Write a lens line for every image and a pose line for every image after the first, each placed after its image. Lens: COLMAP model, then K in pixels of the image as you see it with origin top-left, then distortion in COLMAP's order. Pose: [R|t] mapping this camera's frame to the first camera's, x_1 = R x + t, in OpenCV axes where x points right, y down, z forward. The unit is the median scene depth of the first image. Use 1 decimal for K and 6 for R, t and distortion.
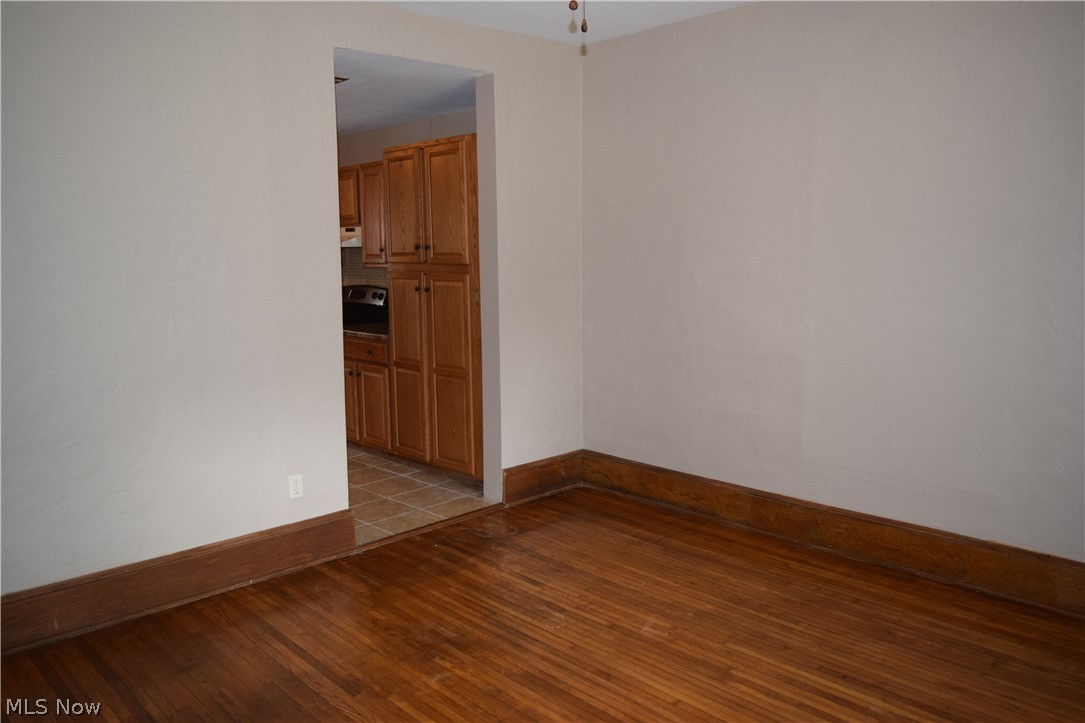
lens RADIAL K [[842.5, 0, 542.5], [0, 842.5, 361.5], [0, 0, 1]] dist [-0.026292, -0.000582]
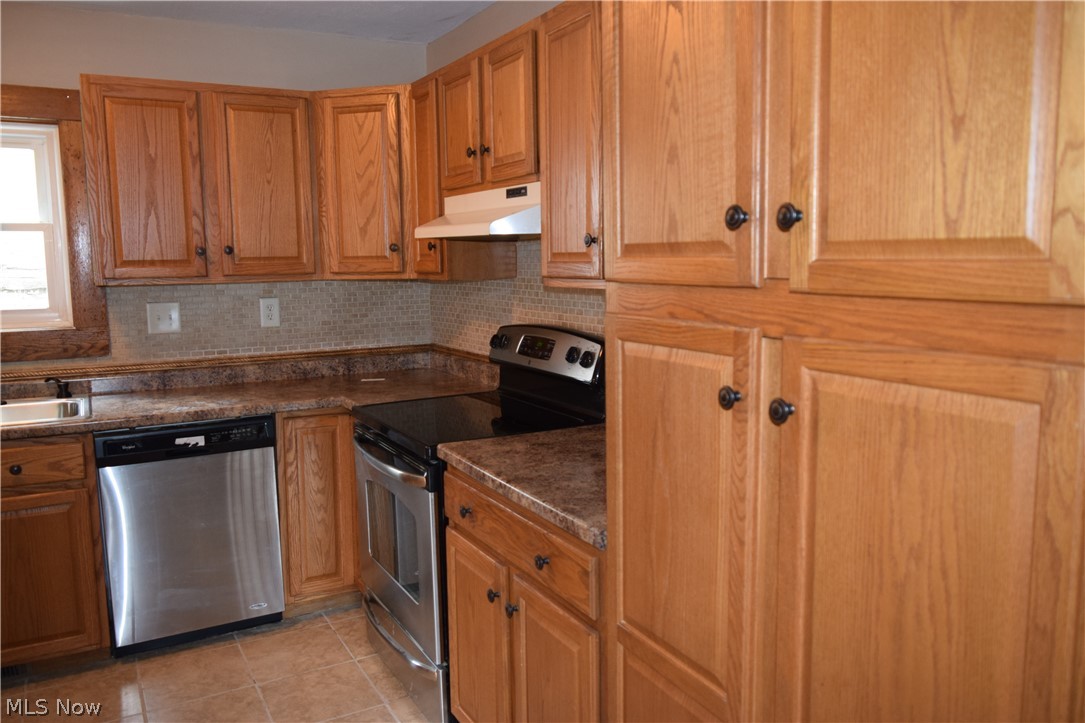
lens RADIAL K [[842.5, 0, 542.5], [0, 842.5, 361.5], [0, 0, 1]] dist [-0.026292, -0.000582]
pose [[0.967724, 0.029563, -0.250271, -0.126563], [-0.030678, 0.999529, -0.000557, -0.084788], [0.250137, 0.008217, 0.968176, 0.683983]]
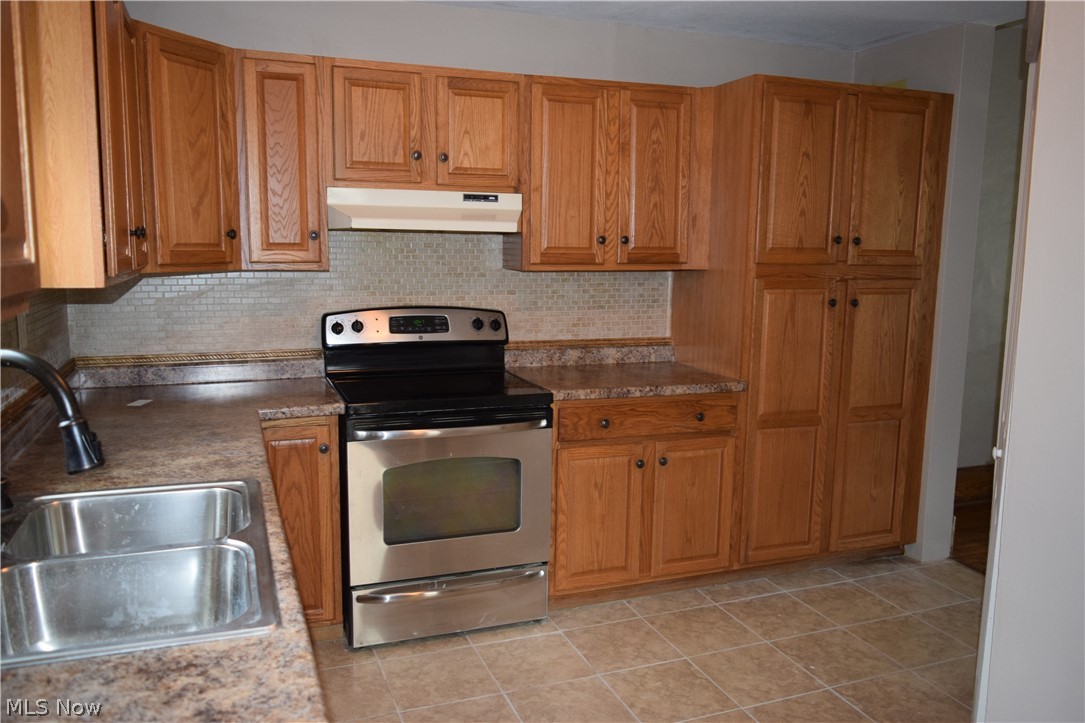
lens RADIAL K [[842.5, 0, 542.5], [0, 842.5, 361.5], [0, 0, 1]] dist [-0.026292, -0.000582]
pose [[0.384932, -0.108957, 0.916491, -0.768631], [0.106308, 0.991632, 0.073240, -0.101858], [-0.916802, 0.069238, 0.393294, 0.857463]]
